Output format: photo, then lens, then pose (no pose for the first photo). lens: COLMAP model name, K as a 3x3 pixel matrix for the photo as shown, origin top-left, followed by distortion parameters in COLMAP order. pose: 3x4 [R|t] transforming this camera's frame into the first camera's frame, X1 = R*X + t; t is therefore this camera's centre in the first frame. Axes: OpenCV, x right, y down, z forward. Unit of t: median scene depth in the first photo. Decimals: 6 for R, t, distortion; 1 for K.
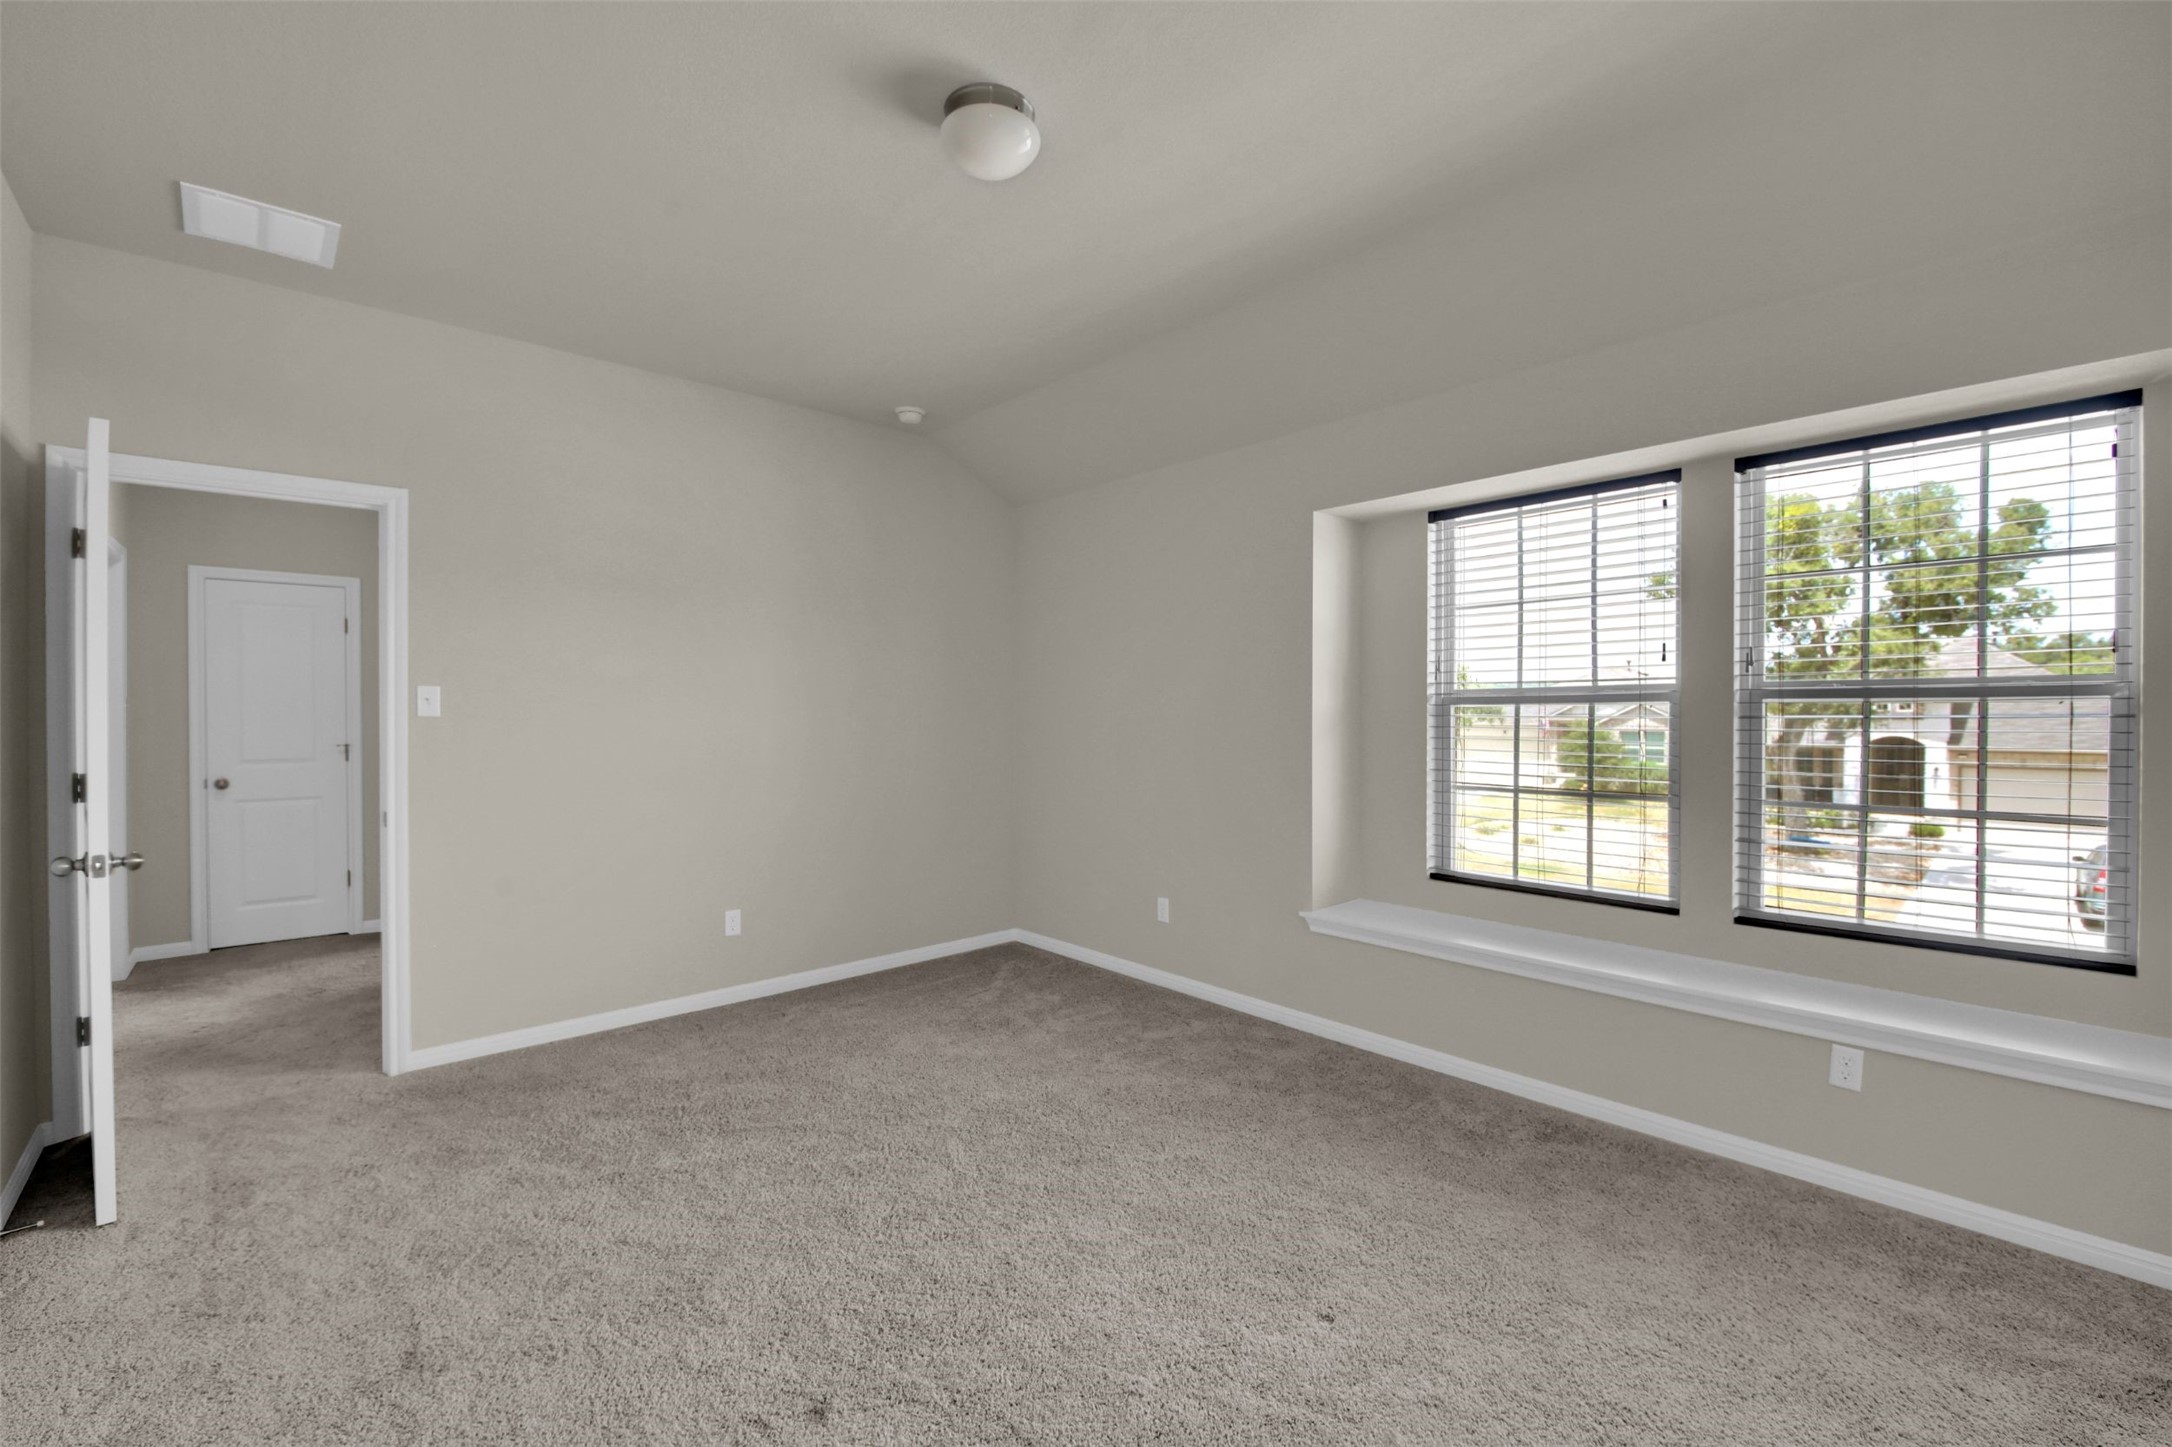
lens RADIAL K [[946.0, 0, 1084.9], [0, 946.0, 722.9], [0, 0, 1]] dist [0.024599, -0.020379]
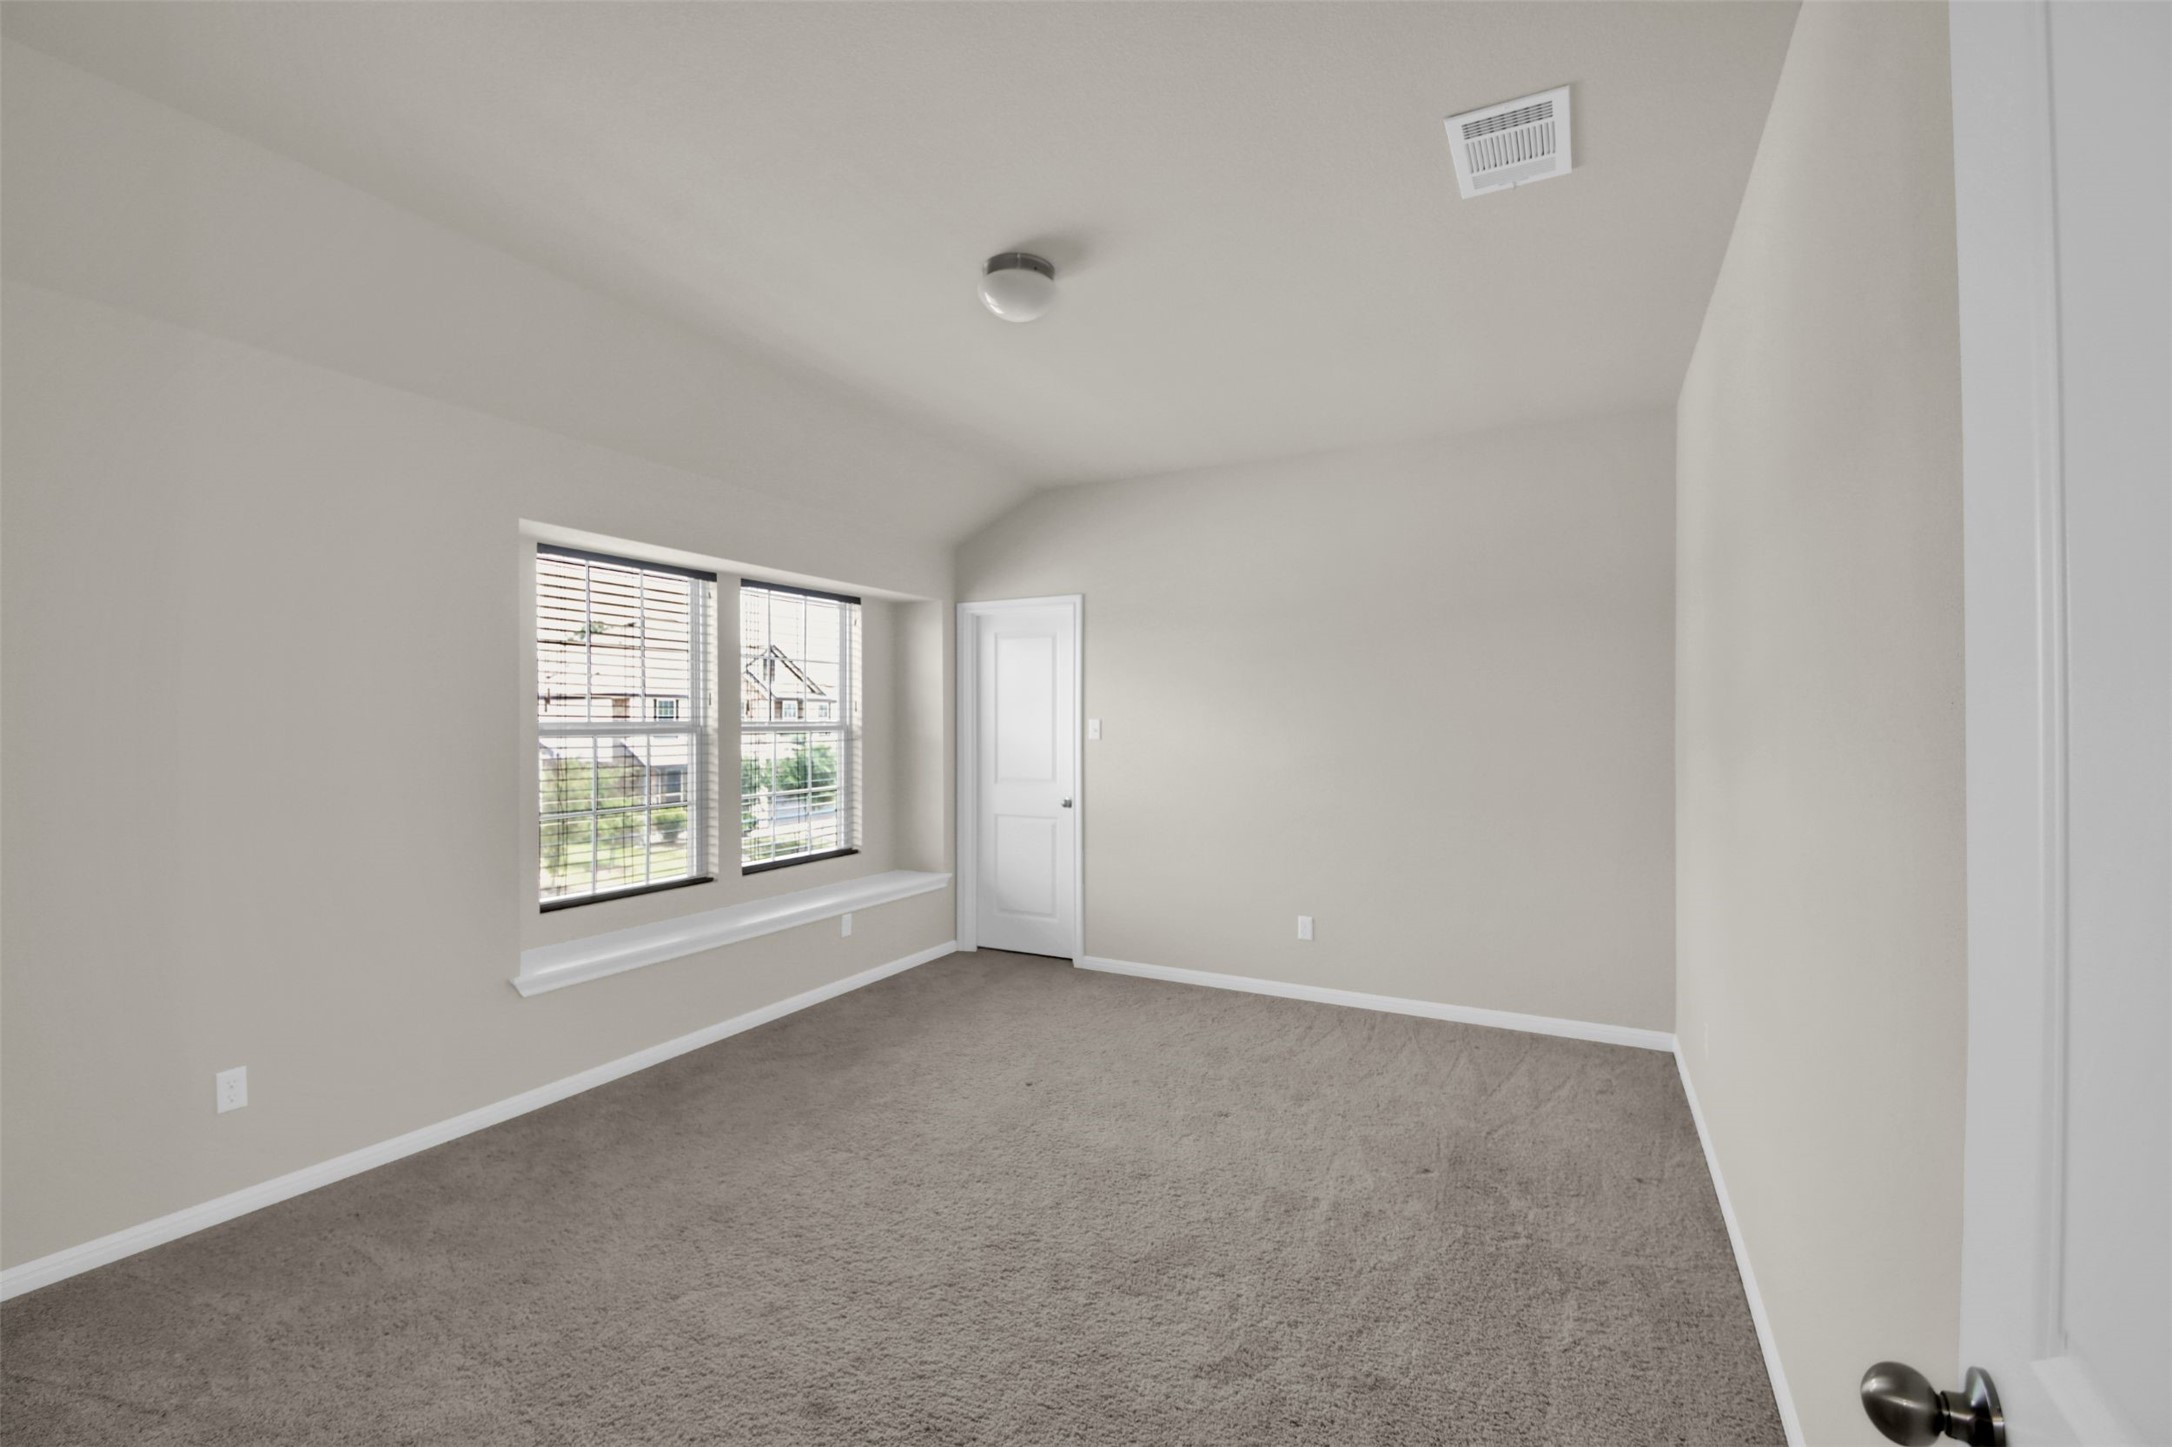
lens RADIAL K [[946.0, 0, 1084.9], [0, 946.0, 722.9], [0, 0, 1]] dist [0.024599, -0.020379]
pose [[-0.375613, 0.010222, 0.926720, -0.911181], [0.020451, 0.999787, -0.002738, -0.022637], [-0.926551, 0.017924, -0.375742, 1.004825]]
